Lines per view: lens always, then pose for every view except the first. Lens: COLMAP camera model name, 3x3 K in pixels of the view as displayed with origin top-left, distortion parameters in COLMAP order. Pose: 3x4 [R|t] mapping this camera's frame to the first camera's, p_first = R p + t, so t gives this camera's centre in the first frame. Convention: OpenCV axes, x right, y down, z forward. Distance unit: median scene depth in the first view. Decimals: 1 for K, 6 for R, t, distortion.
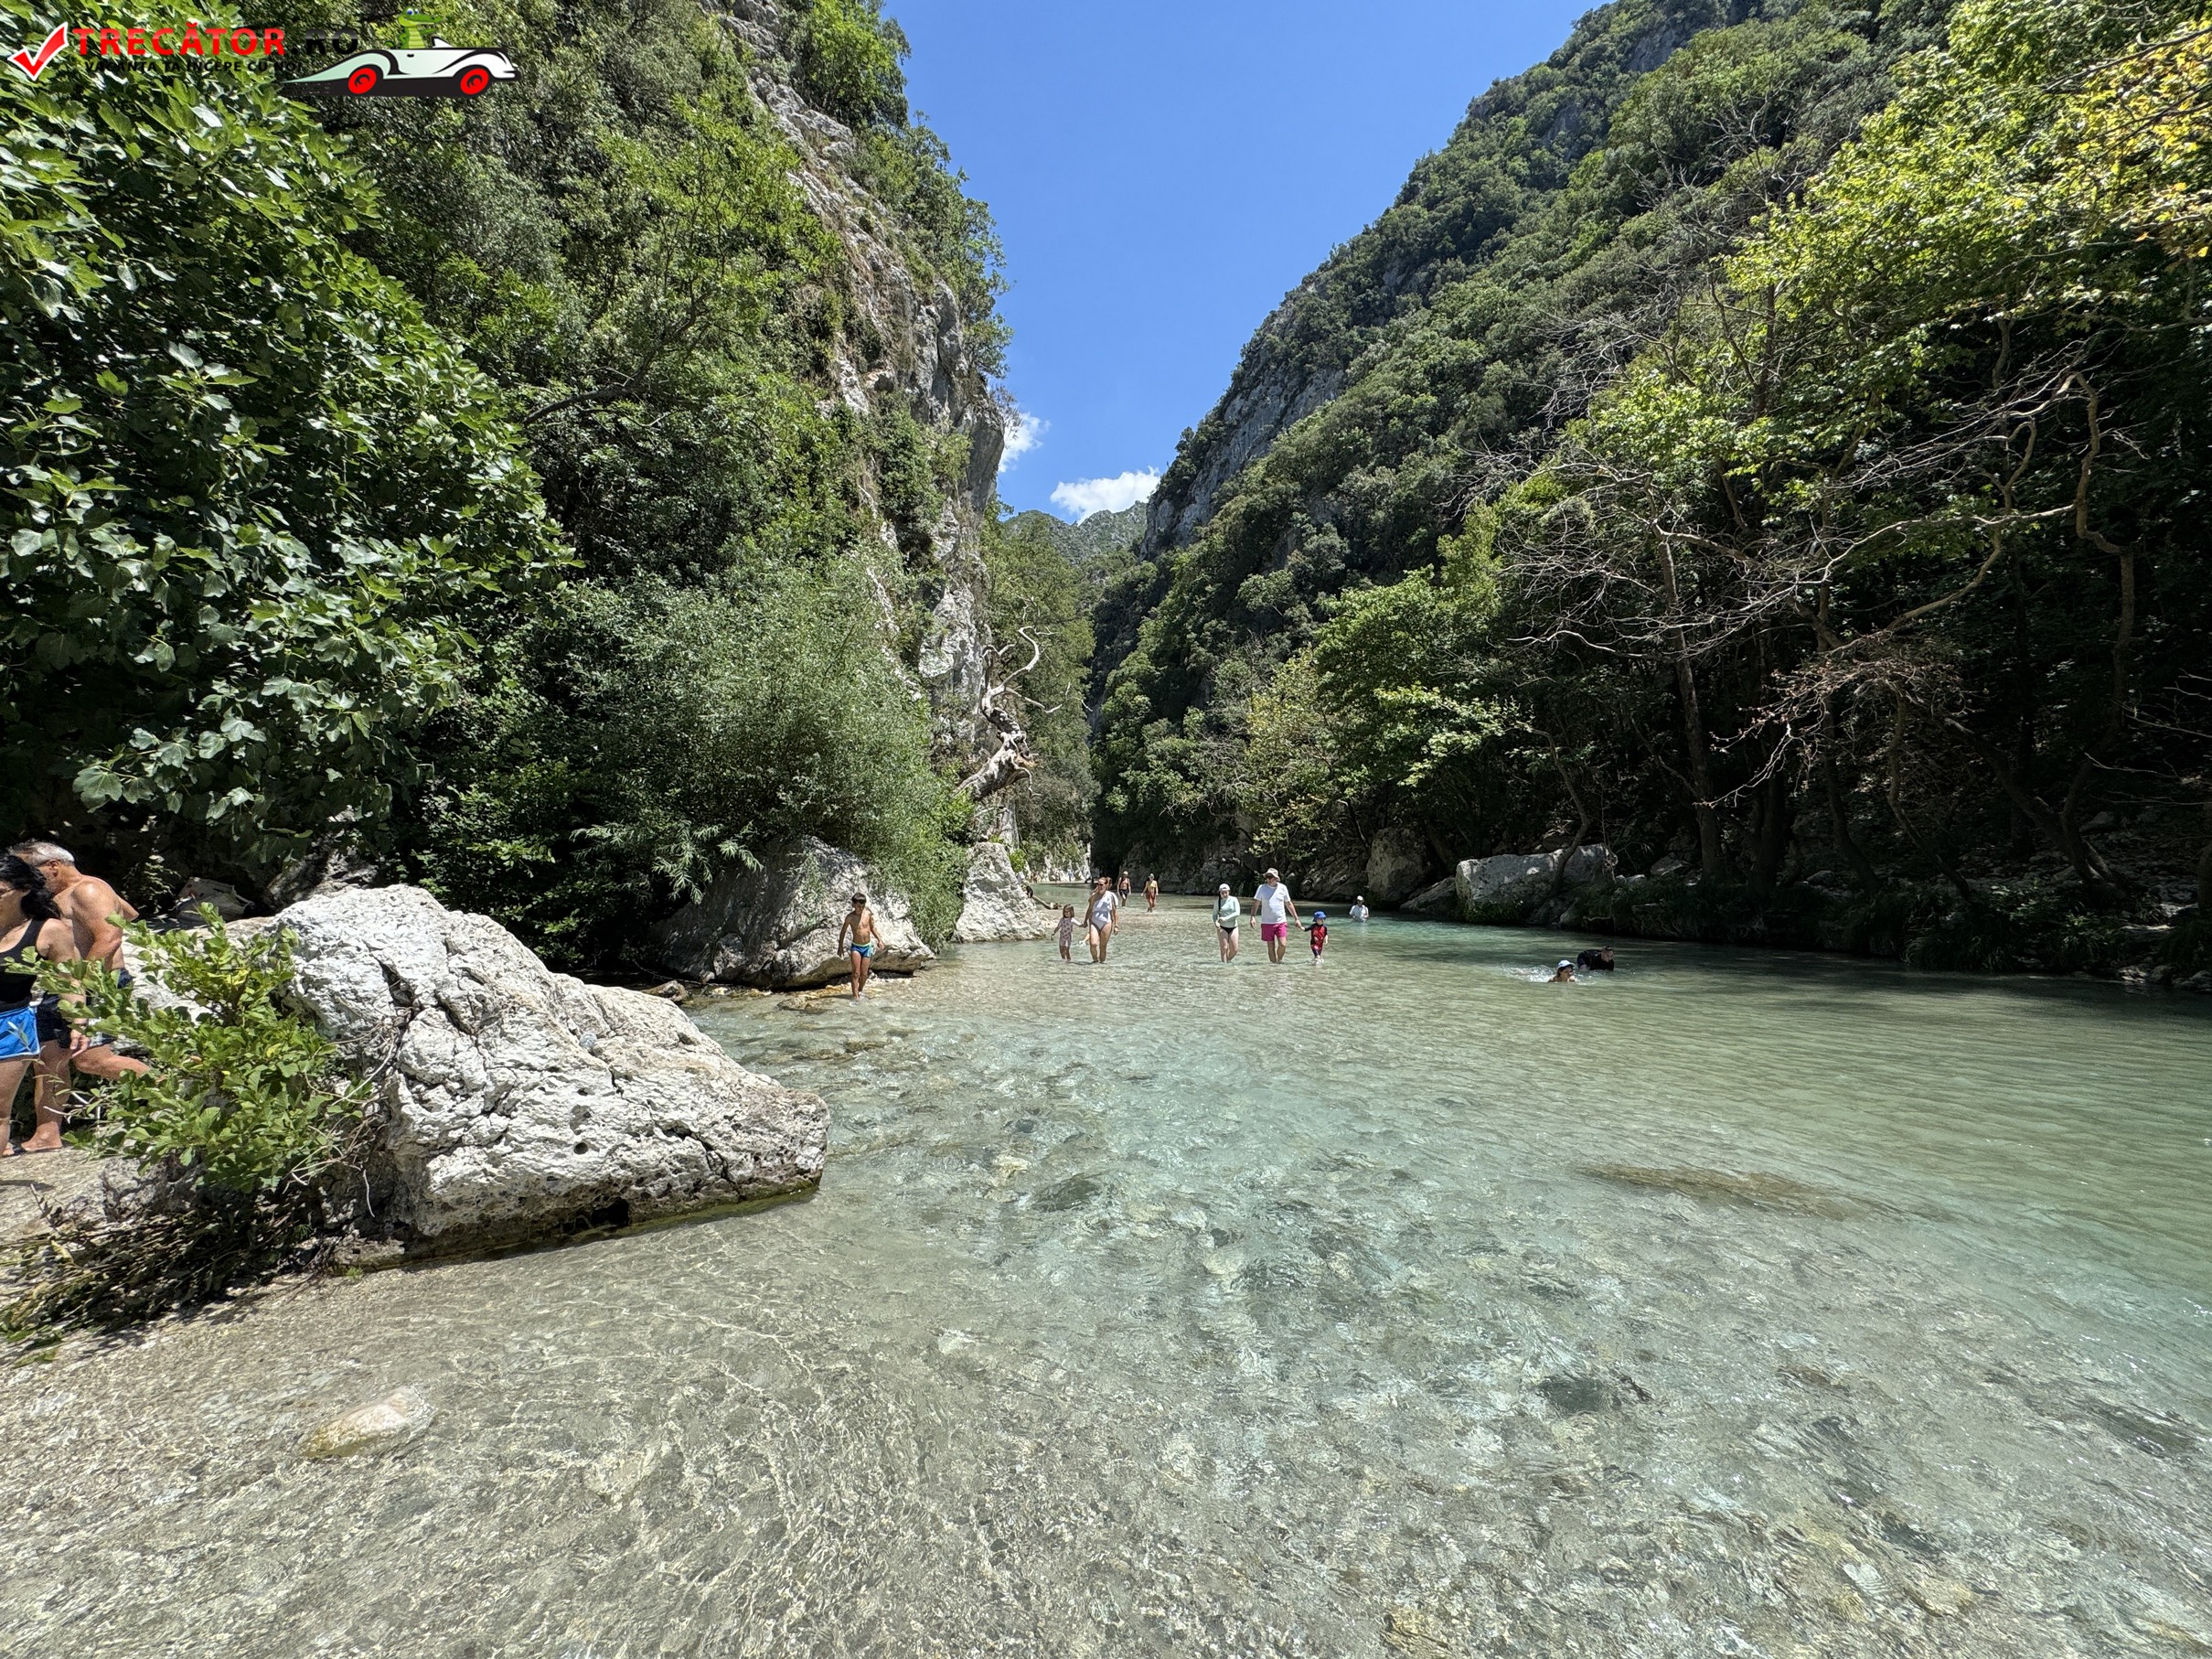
lens RADIAL K [[874.7, 0, 1107.8], [0, 874.7, 828.3], [0, 0, 1]] dist [-0.009410, 0.001163]
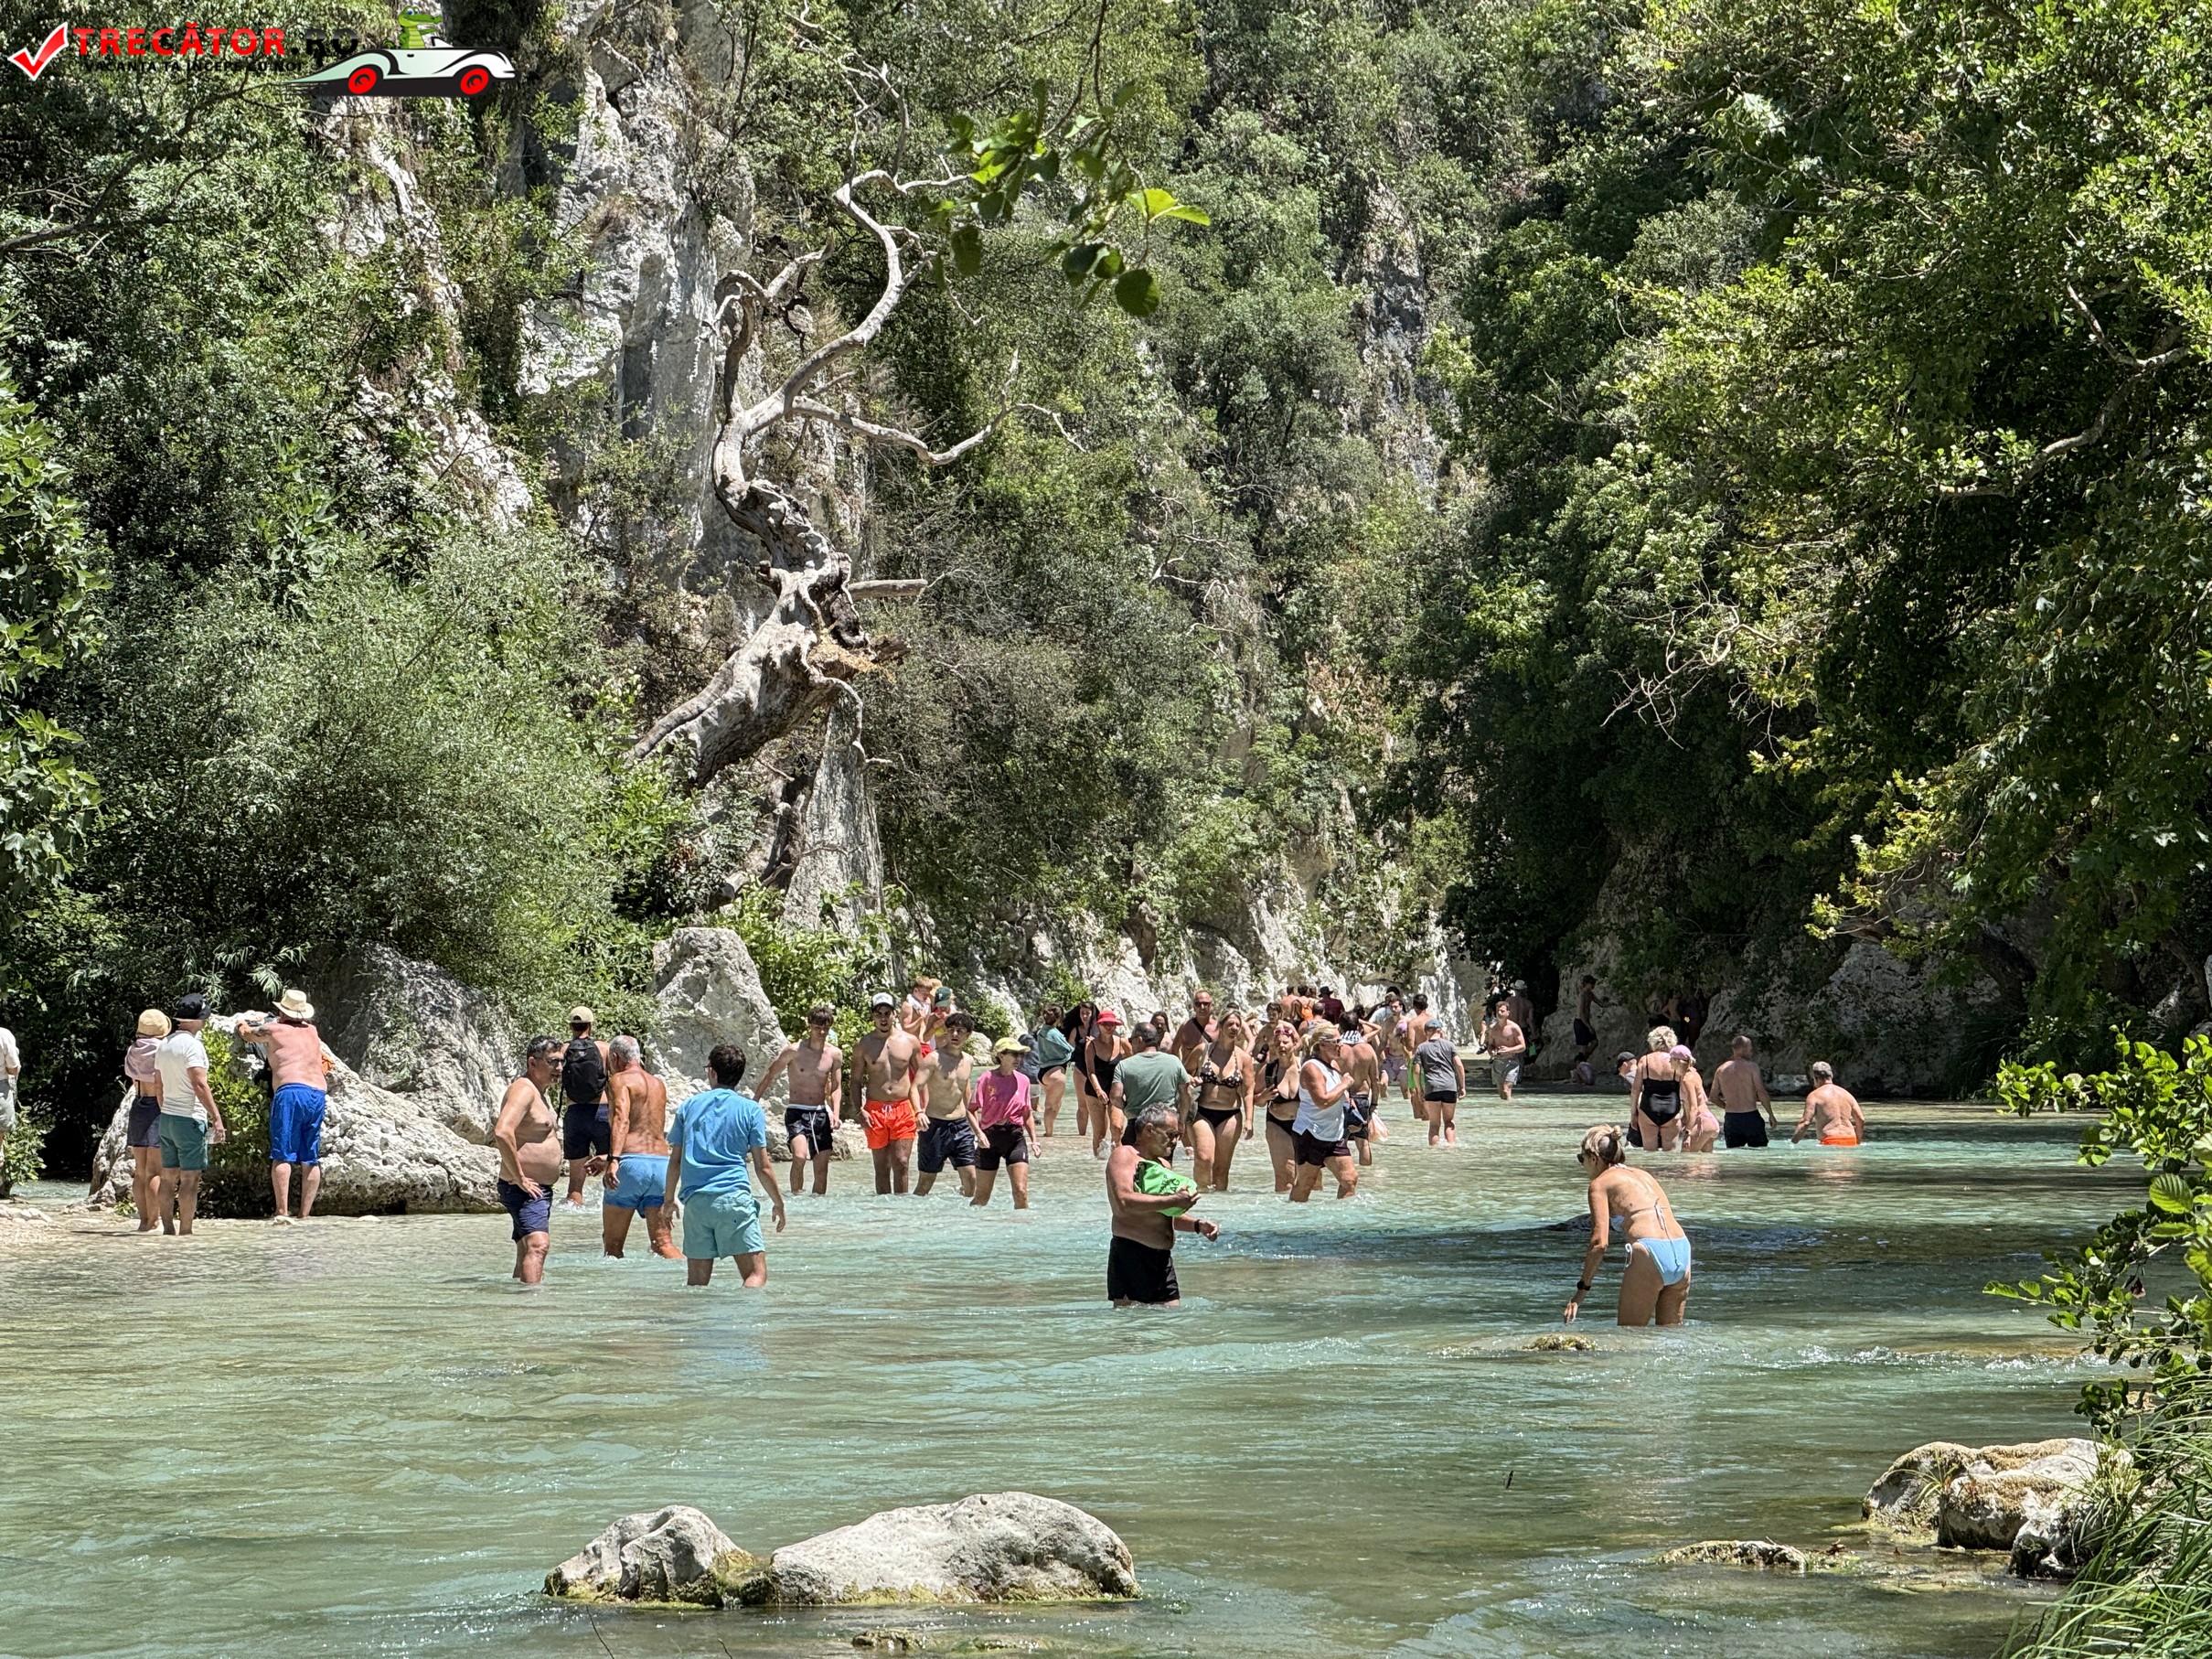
lens RADIAL K [[7799.6, 0, 1092.5], [0, 7799.6, 826.1], [0, 0, 1]] dist [0.285721, 0.000000]
pose [[0.992341, -0.005604, -0.123402, 0.352137], [0.009084, 0.999576, 0.027660, -0.092980], [0.123195, -0.028569, 0.991971, -1.849288]]
